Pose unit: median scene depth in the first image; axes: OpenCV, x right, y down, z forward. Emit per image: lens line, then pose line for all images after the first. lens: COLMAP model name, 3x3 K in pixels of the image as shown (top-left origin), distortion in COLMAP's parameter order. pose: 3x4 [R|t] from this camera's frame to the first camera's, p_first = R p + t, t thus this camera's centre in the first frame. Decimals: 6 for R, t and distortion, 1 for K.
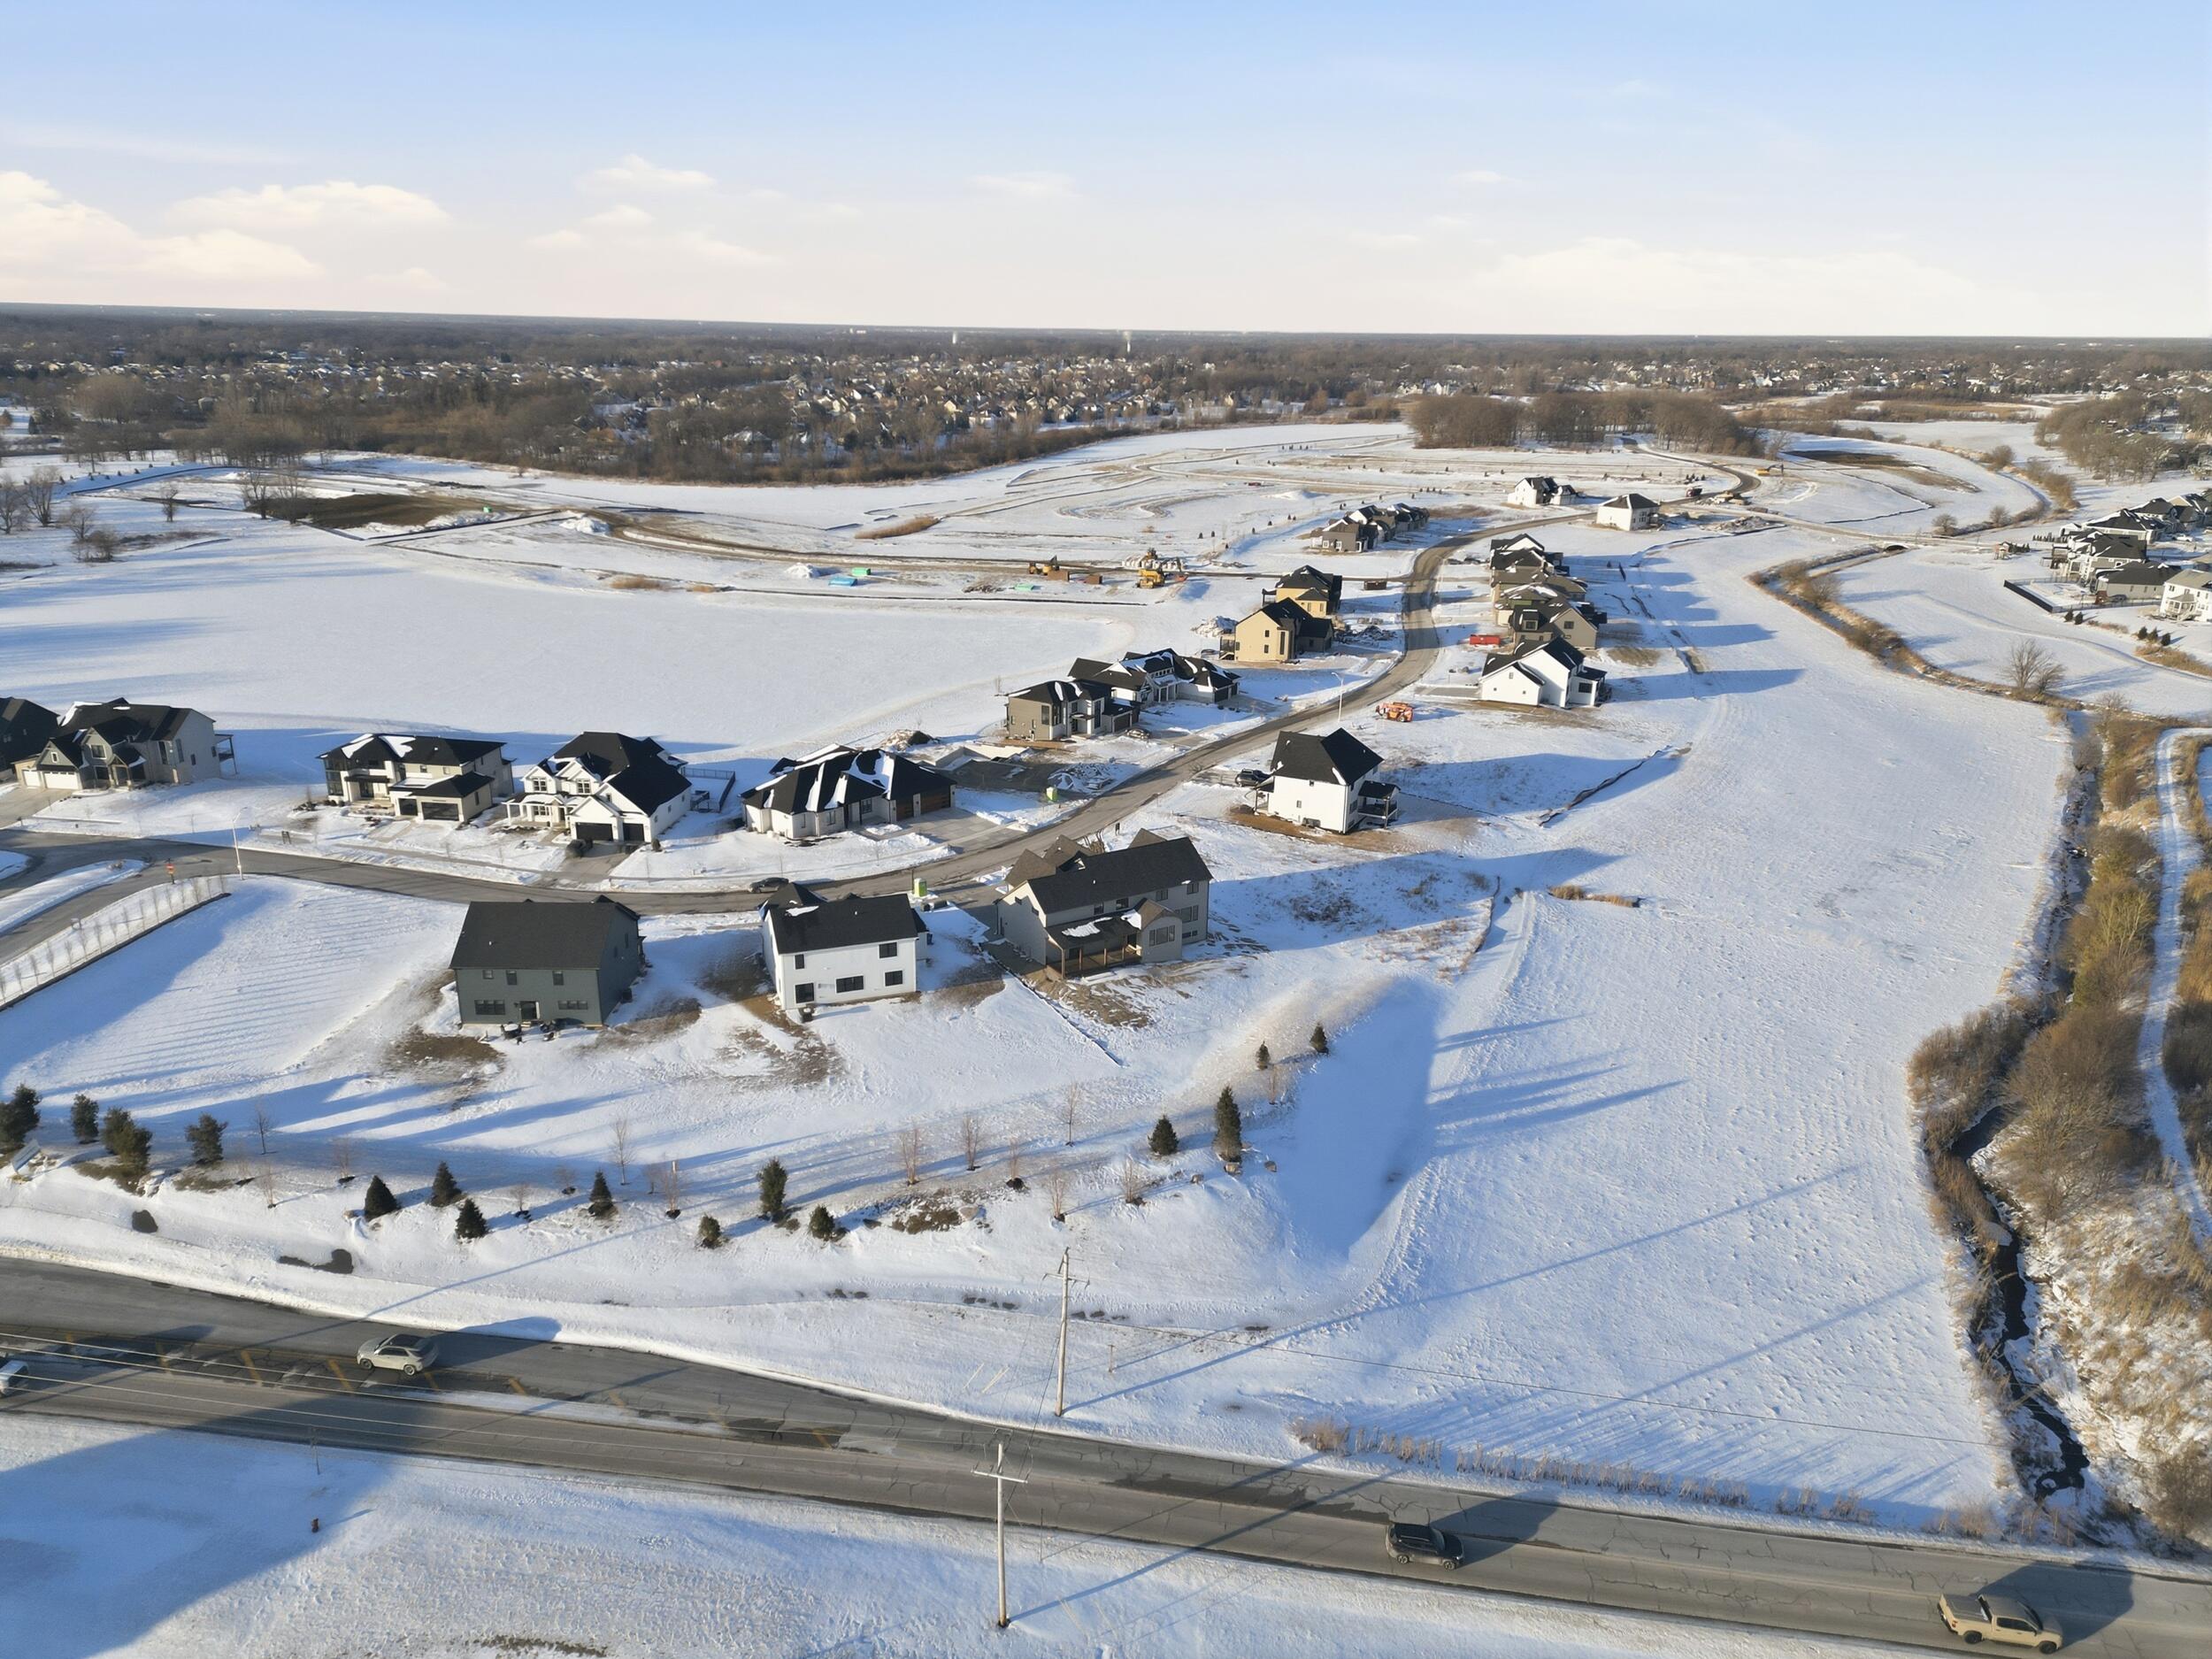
lens RADIAL K [[1523.9, 0, 1119.5], [0, 1523.9, 833.6], [0, 0, 1]] dist [0.086575, -0.086388]
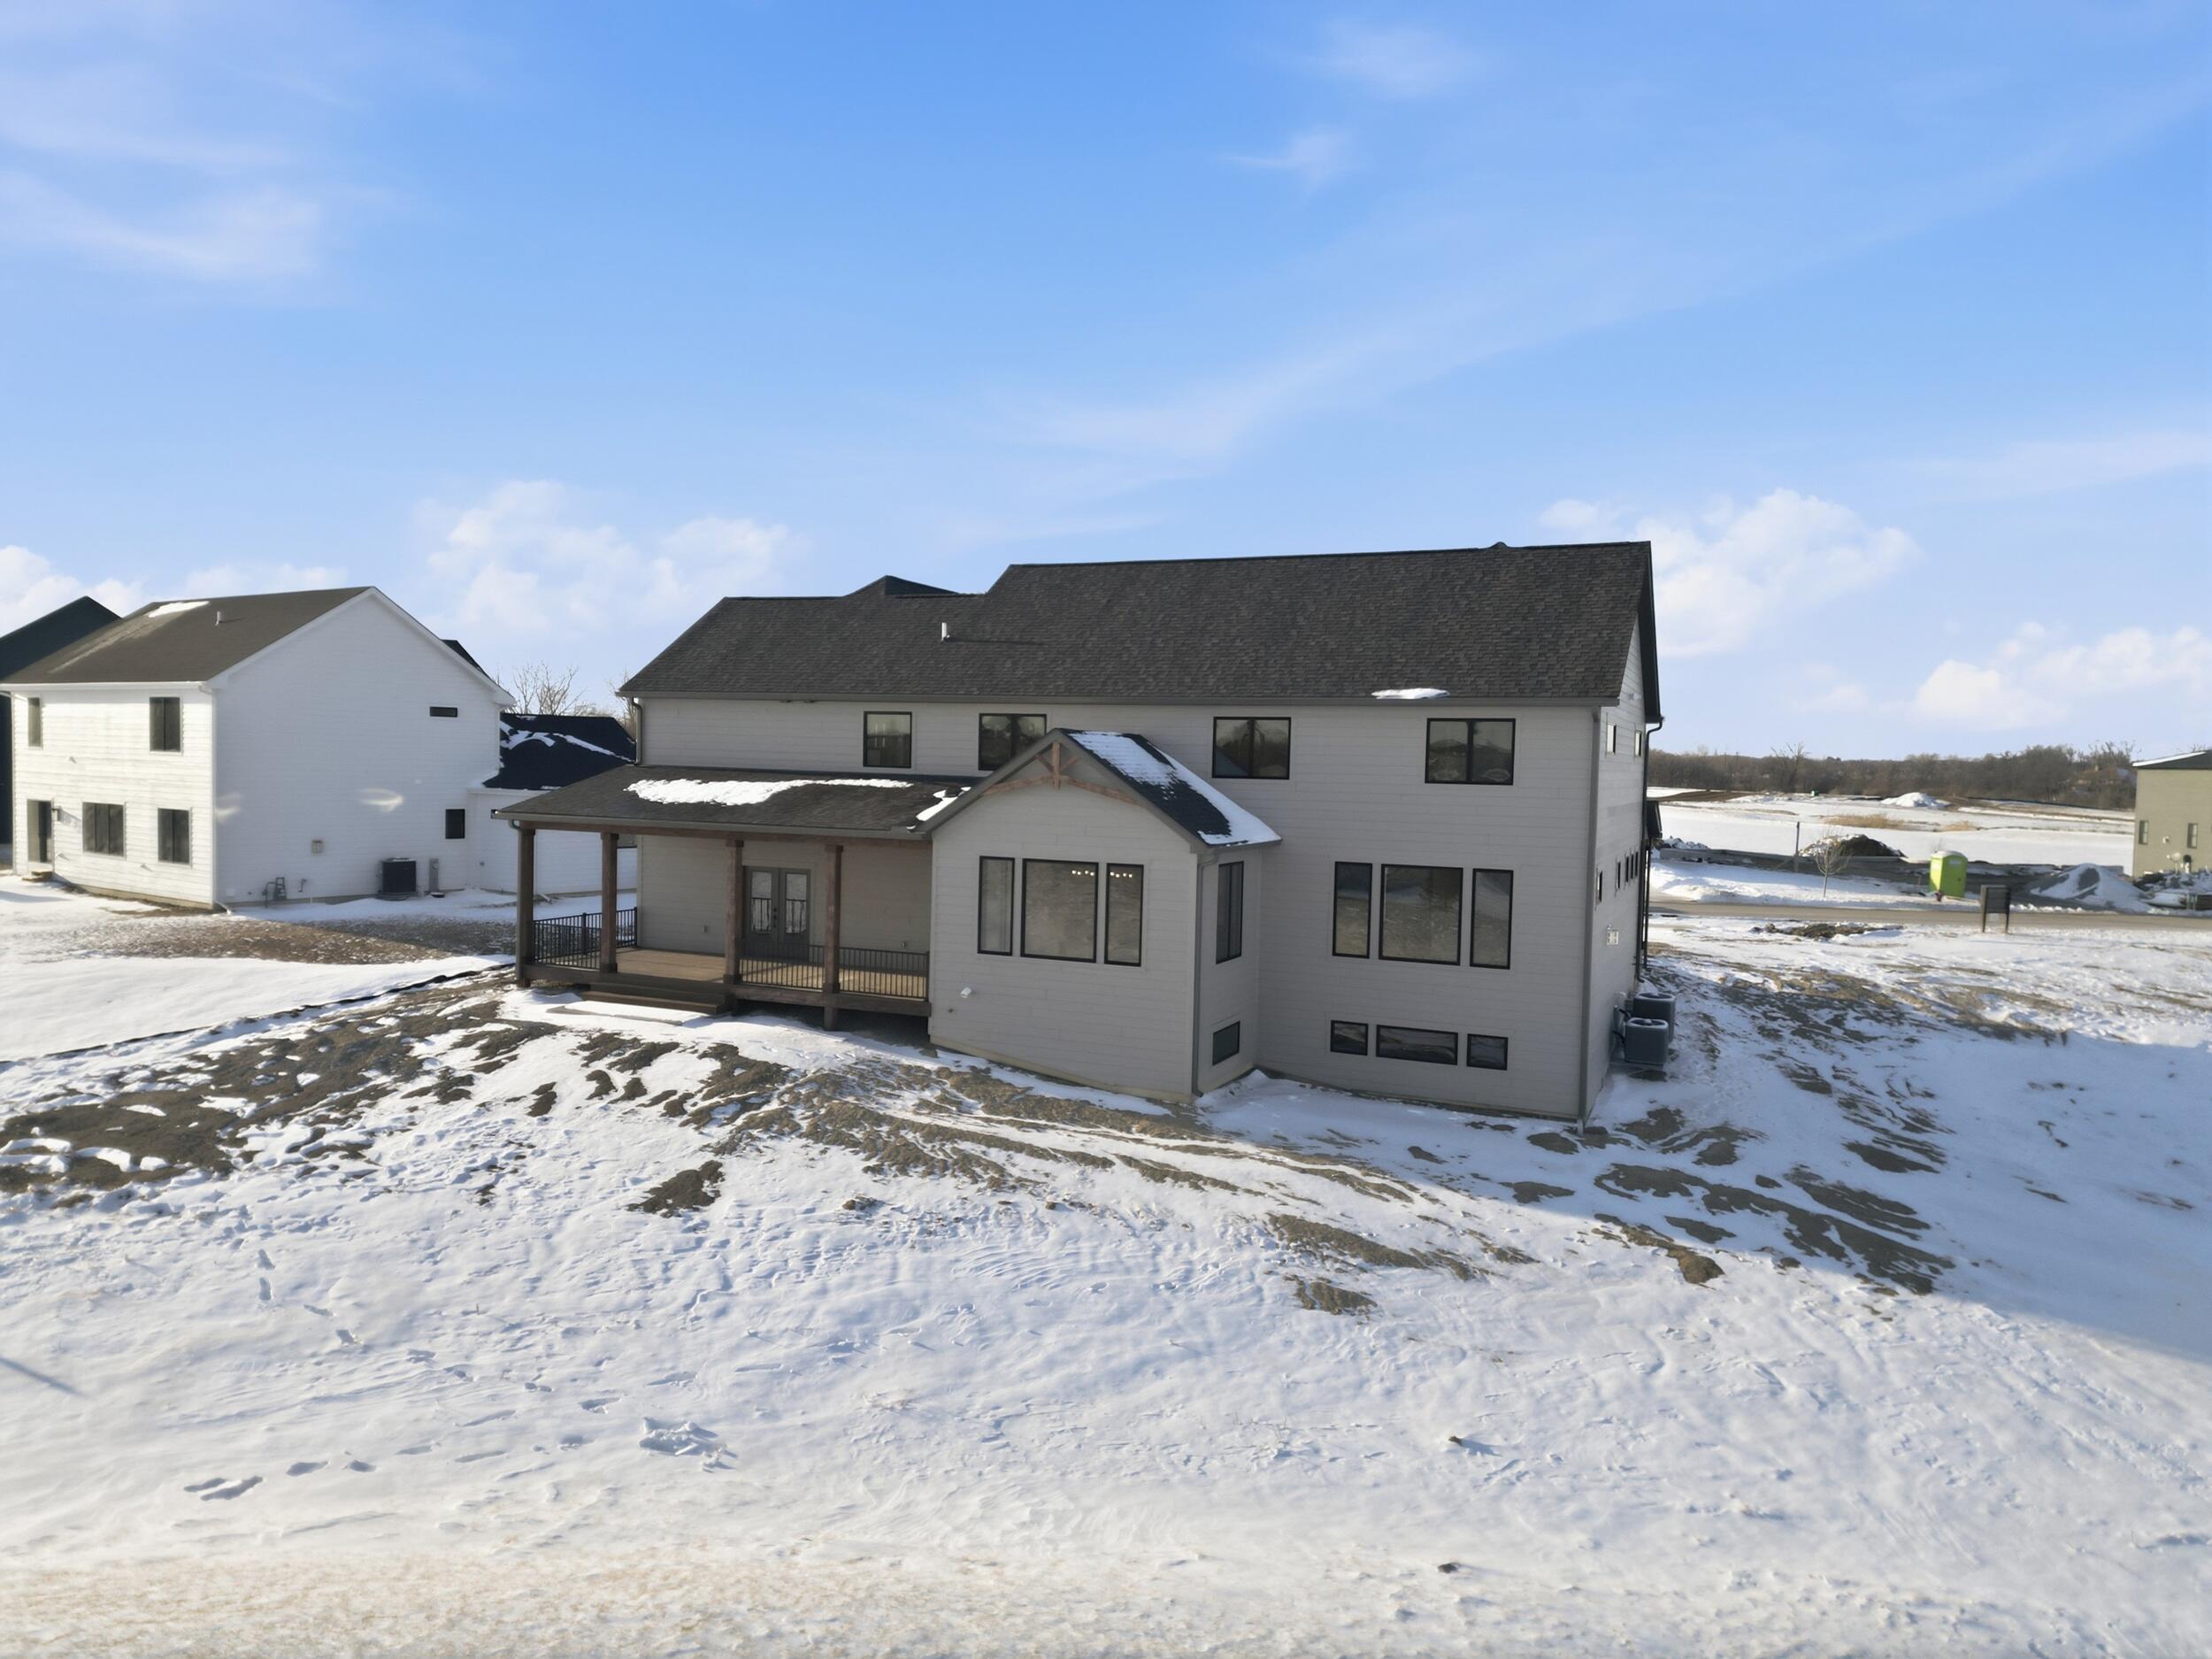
lens RADIAL K [[1523.9, 0, 1119.5], [0, 1523.9, 833.6], [0, 0, 1]] dist [0.086575, -0.086388]
pose [[0.557440, 0.035758, -0.829447, 0.177394], [-0.278973, 0.949047, -0.146573, 0.084653], [0.781943, 0.313099, 0.539013, 0.946632]]
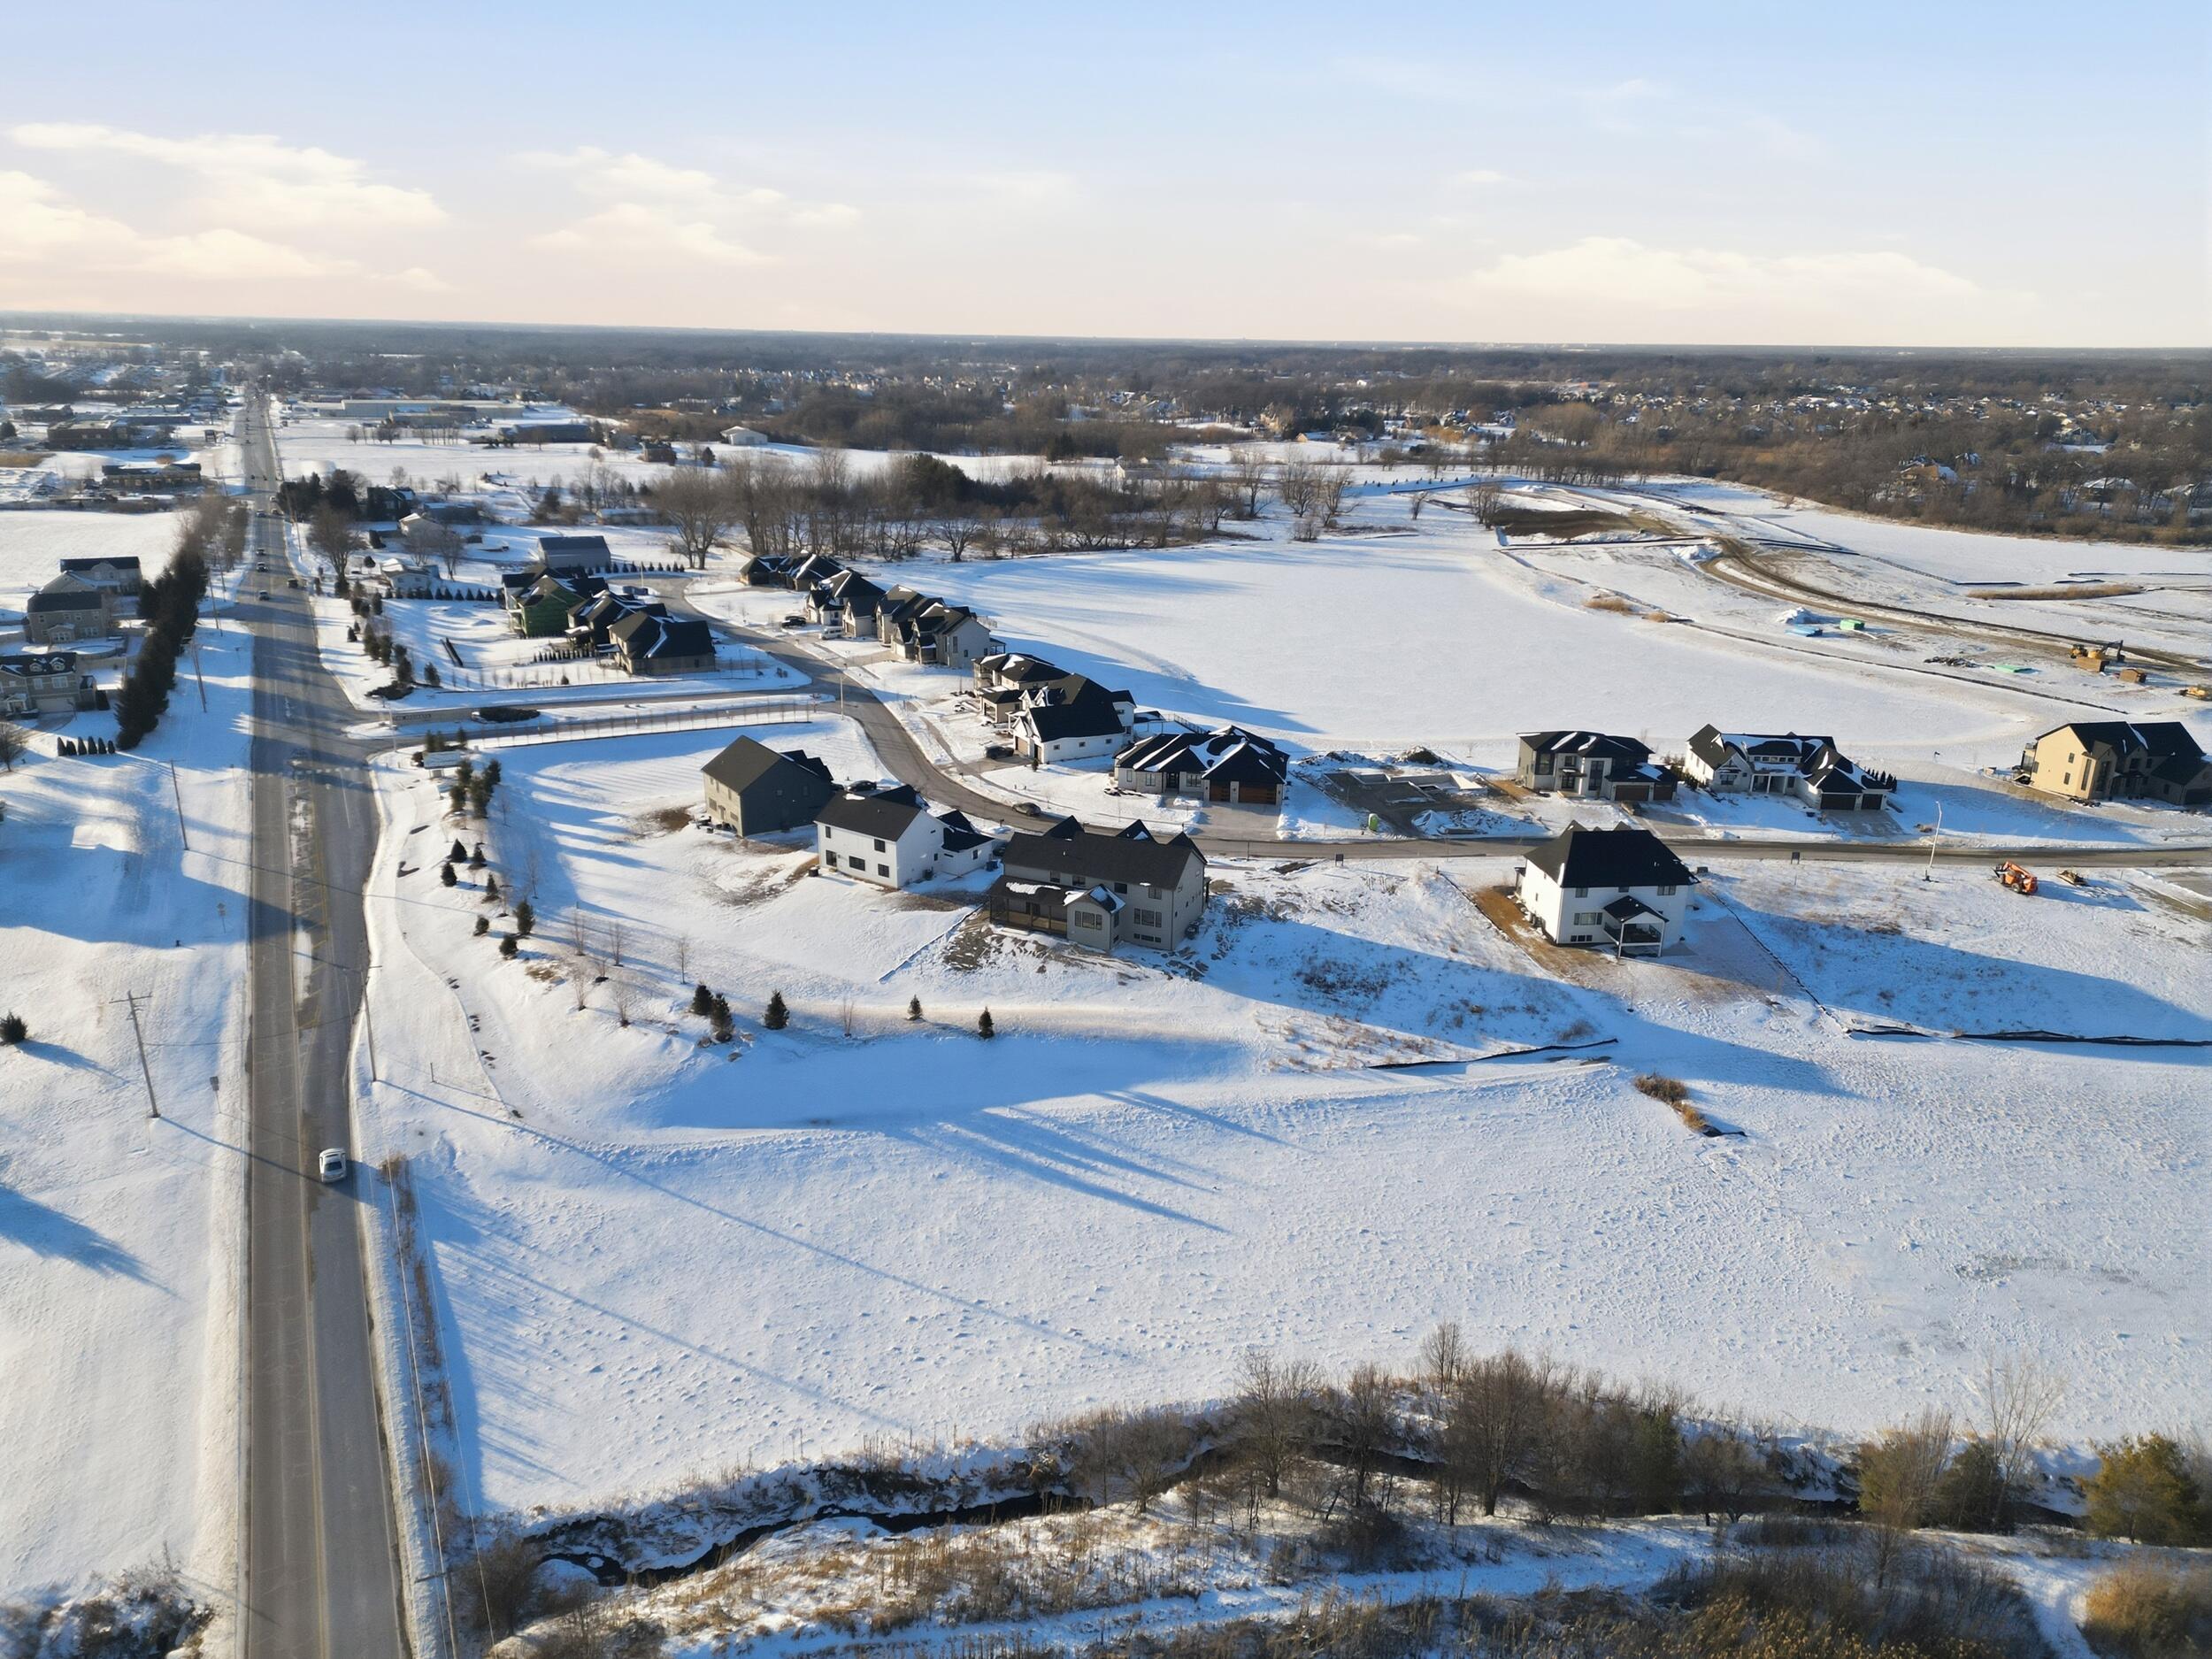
lens RADIAL K [[1523.9, 0, 1119.5], [0, 1523.9, 833.6], [0, 0, 1]] dist [0.086575, -0.086388]
pose [[0.558892, 0.249350, -0.790863, 0.882433], [-0.266873, 0.957065, 0.113156, -0.117668], [0.785123, 0.147818, 0.601442, 0.395108]]
